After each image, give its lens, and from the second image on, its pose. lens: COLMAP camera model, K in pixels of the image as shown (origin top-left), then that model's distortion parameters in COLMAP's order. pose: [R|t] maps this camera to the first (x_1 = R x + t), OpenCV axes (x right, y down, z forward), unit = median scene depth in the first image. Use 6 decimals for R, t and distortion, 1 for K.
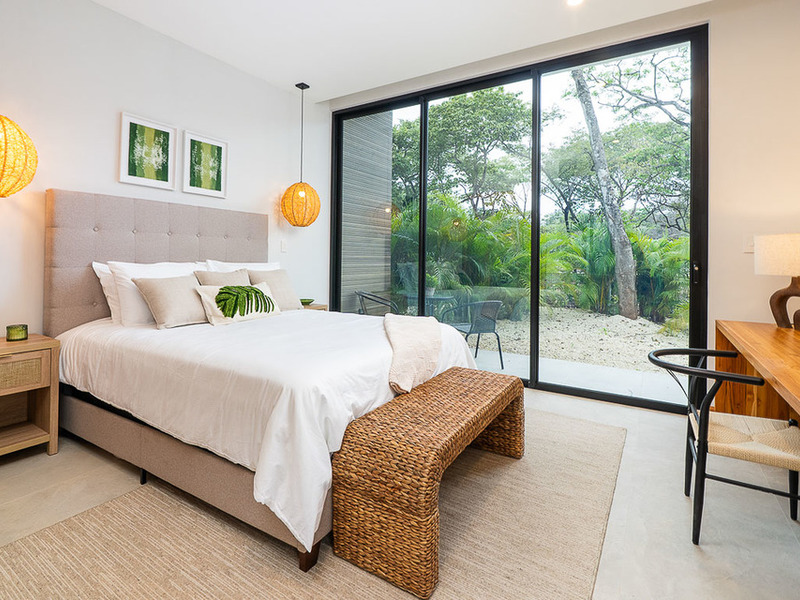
lens RADIAL K [[405.7, 0, 396.0], [0, 405.7, 297.2], [0, 0, 1]] dist [-0.002148, -0.003296]
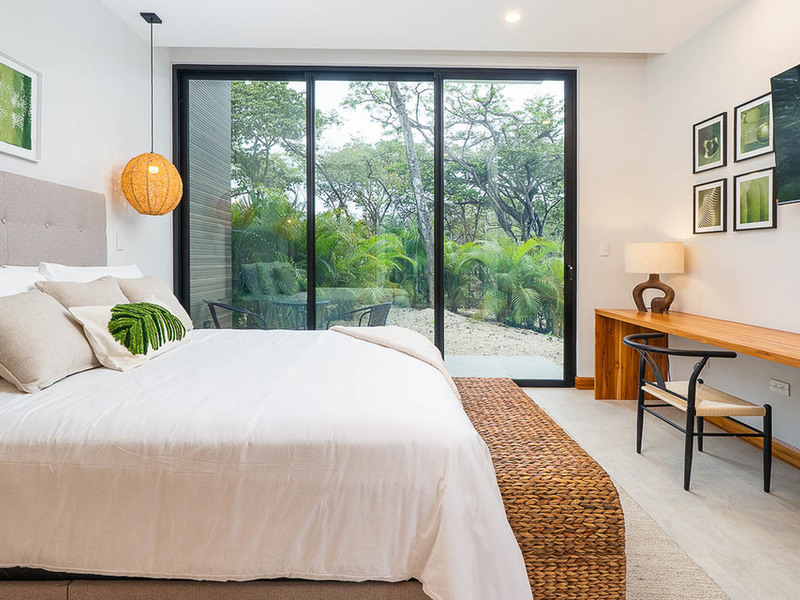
lens RADIAL K [[405.7, 0, 404.5], [0, 405.7, 300.9], [0, 0, 1]] dist [-0.002148, -0.003296]
pose [[0.846323, -0.053538, 0.529972, -0.292472], [0.047849, 0.998555, 0.024463, -0.021687], [-0.530516, 0.004656, 0.847662, 0.185290]]
